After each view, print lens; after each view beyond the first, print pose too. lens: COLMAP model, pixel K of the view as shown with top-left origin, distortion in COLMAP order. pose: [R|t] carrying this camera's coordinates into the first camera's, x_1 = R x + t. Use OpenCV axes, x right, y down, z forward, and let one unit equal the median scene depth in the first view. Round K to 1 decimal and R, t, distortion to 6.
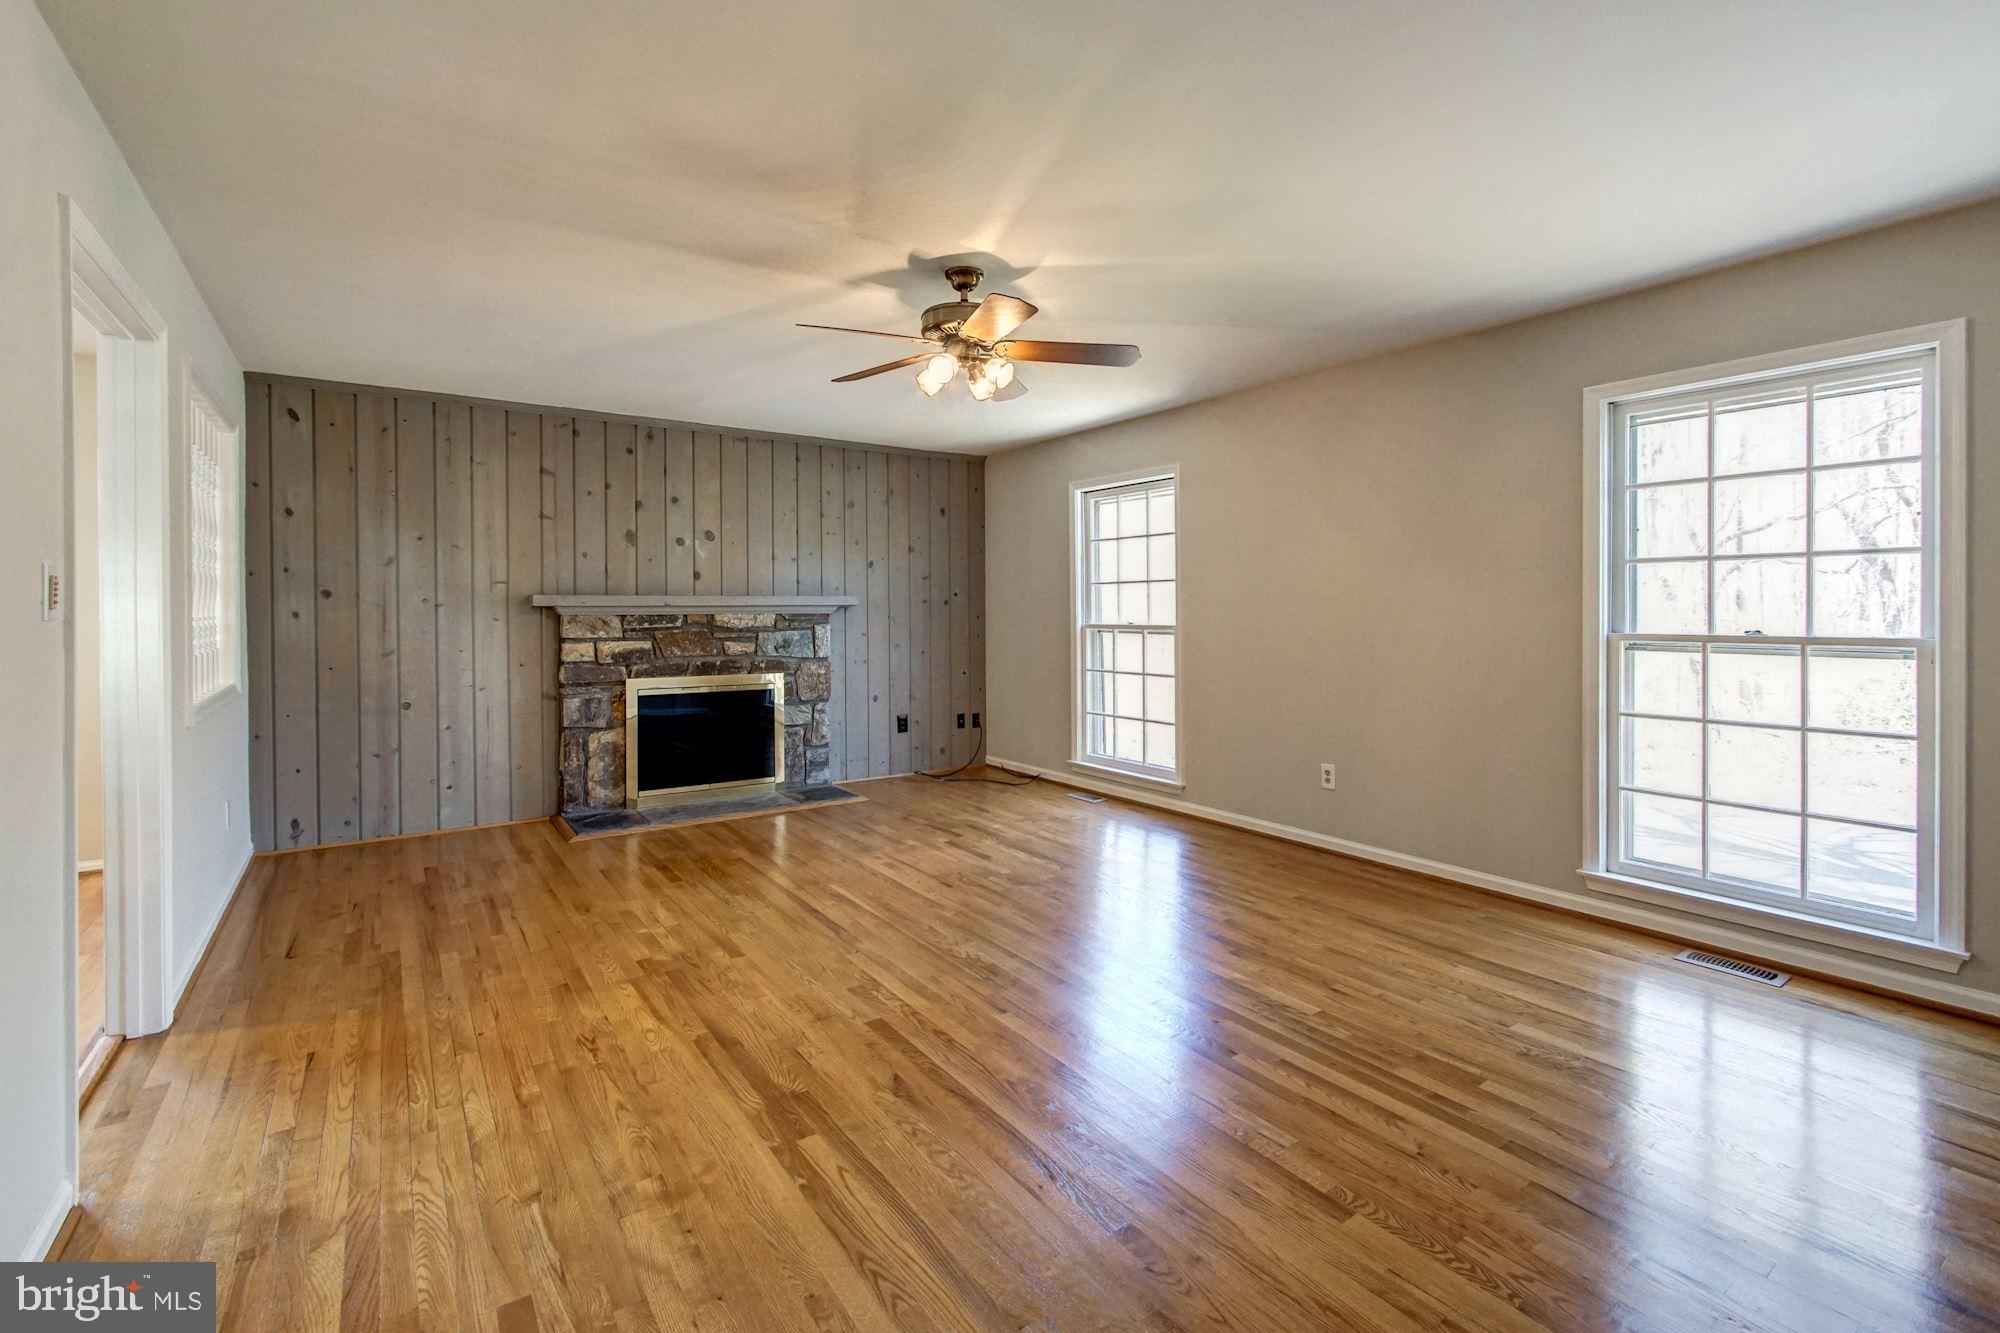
lens RADIAL K [[889.0, 0, 999.1], [0, 889.0, 605.5], [0, 0, 1]] dist [-0.007396, 0.000287]
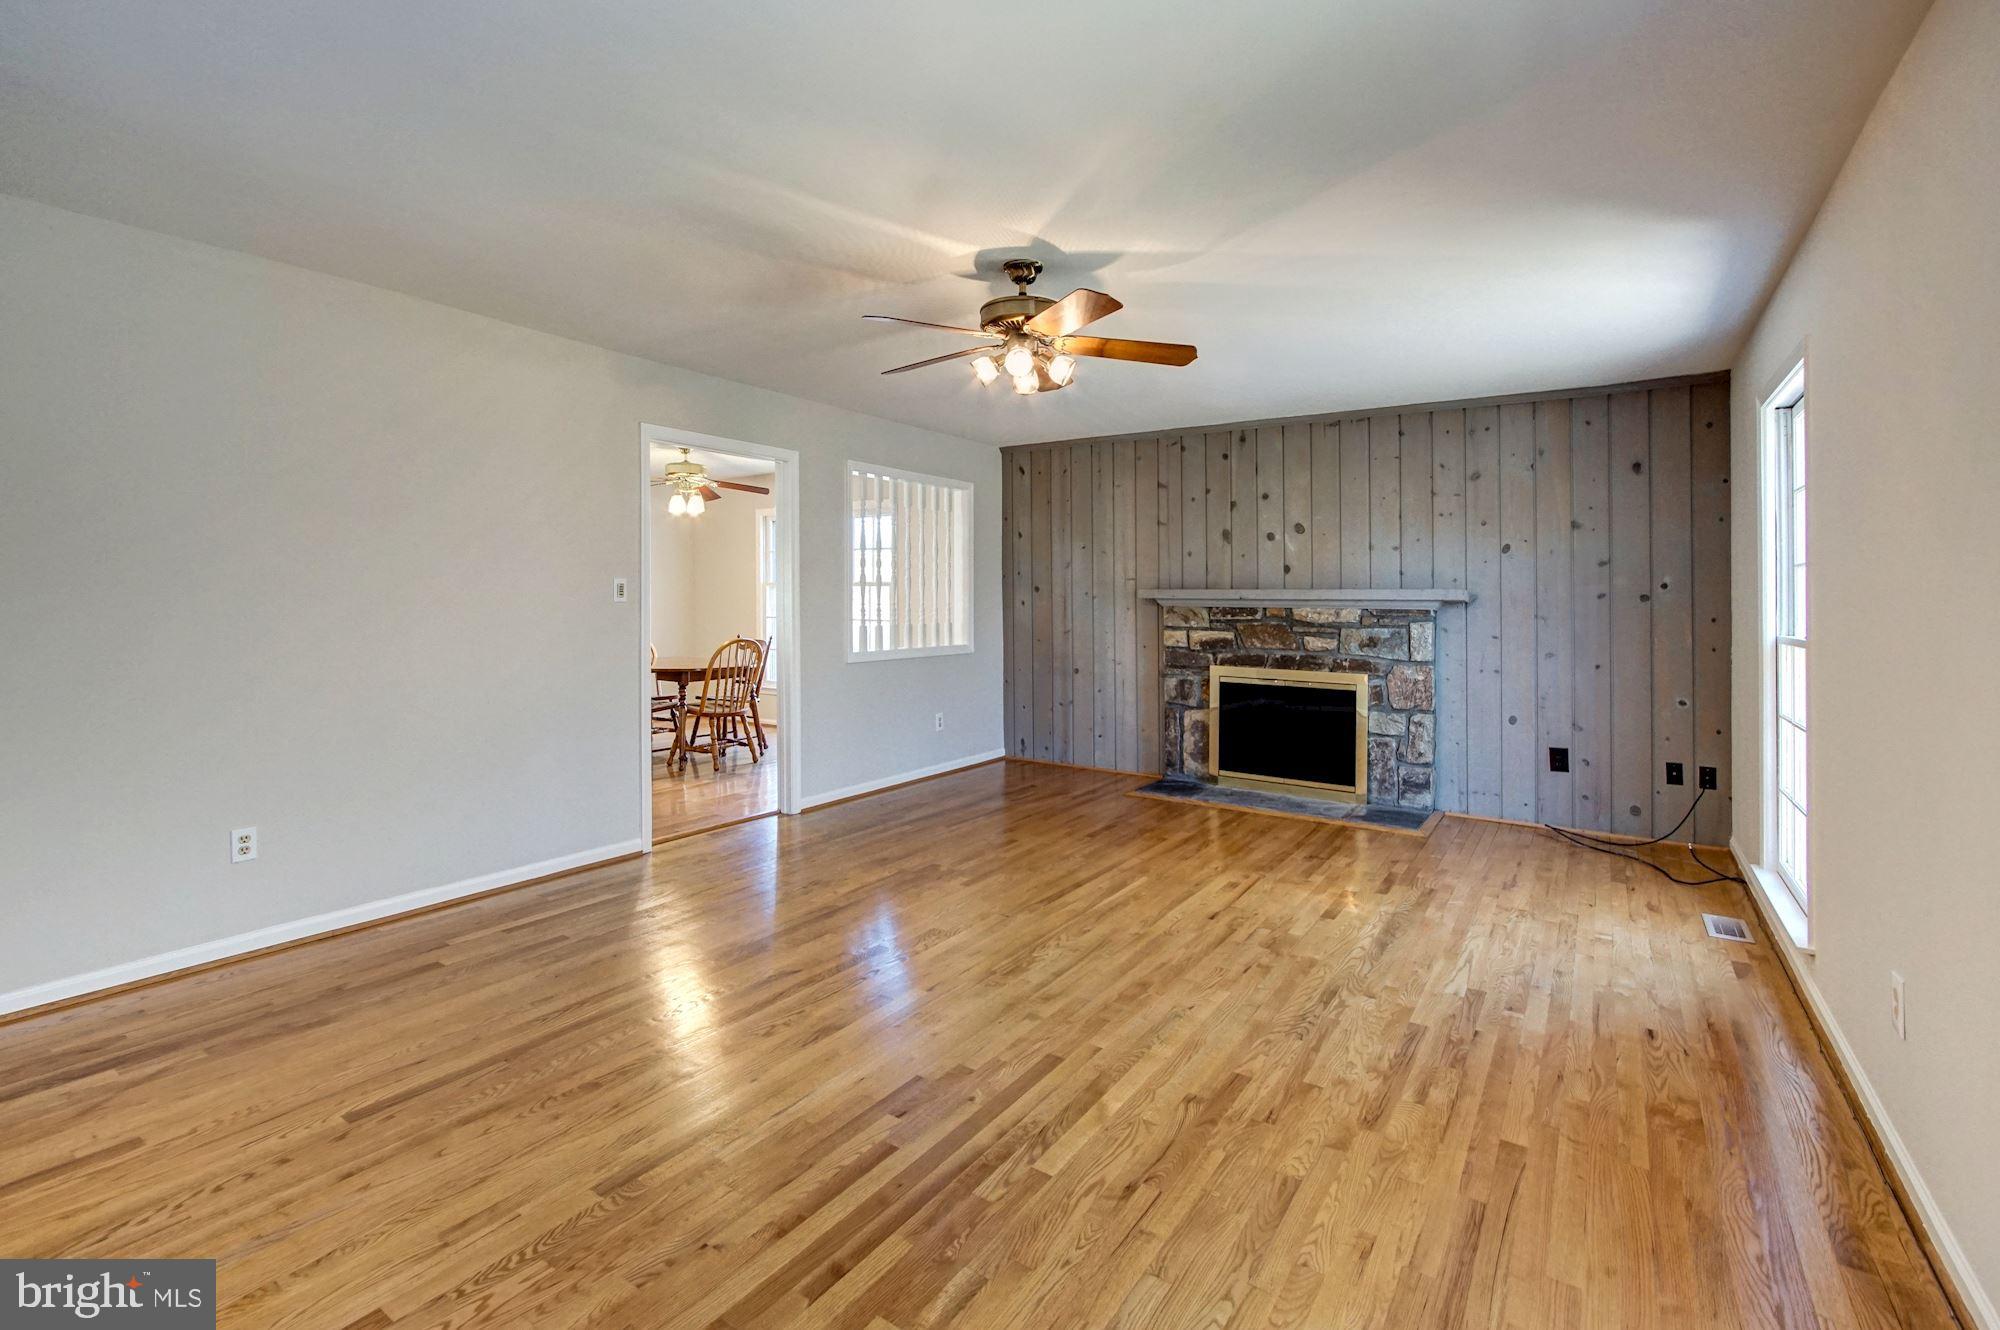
lens RADIAL K [[888.1, 0, 994.7], [0, 888.1, 598.7], [0, 0, 1]] dist [-0.007031, 0.000327]
pose [[0.352561, 0.006997, -0.935763, 0.517276], [-0.006471, 0.999966, 0.005039, -0.003512], [0.935766, 0.004279, 0.352595, 0.363251]]
